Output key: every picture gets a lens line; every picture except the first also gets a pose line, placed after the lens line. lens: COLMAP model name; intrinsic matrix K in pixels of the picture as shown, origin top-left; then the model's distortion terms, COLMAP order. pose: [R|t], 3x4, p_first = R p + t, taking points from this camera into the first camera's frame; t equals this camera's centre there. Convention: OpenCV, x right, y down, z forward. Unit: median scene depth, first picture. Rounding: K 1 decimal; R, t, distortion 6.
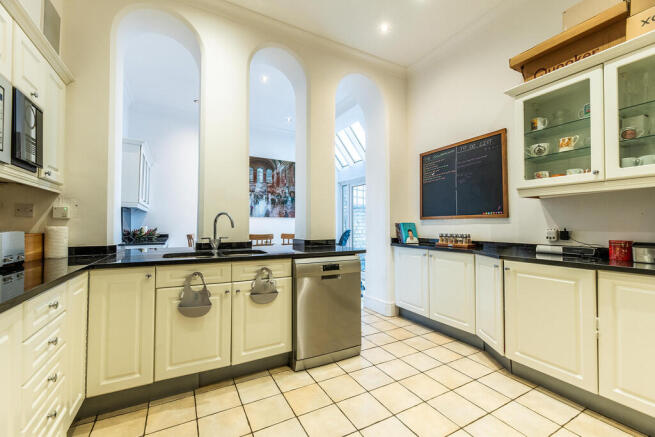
lens RADIAL K [[271.1, 0, 327.3], [0, 271.1, 219.3], [0, 0, 1]] dist [-0.007812, -0.000427]
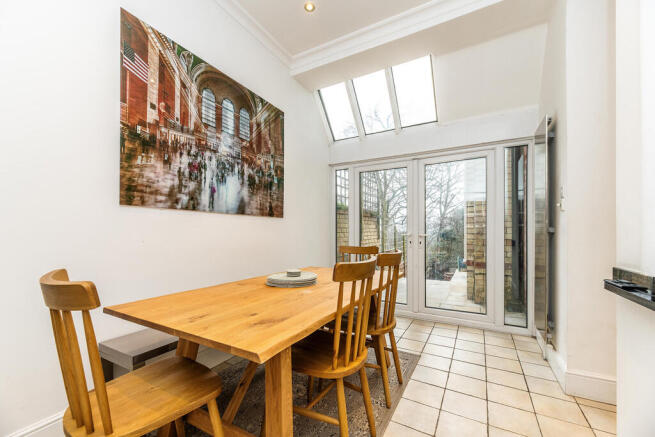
lens RADIAL K [[271.1, 0, 337.8], [0, 271.1, 233.4], [0, 0, 1]] dist [-0.007812, -0.000427]
pose [[0.840264, -0.004637, 0.542158, -0.319982], [-0.008429, 0.999731, 0.021615, 0.012260], [-0.542113, -0.022732, 0.839998, 0.508211]]
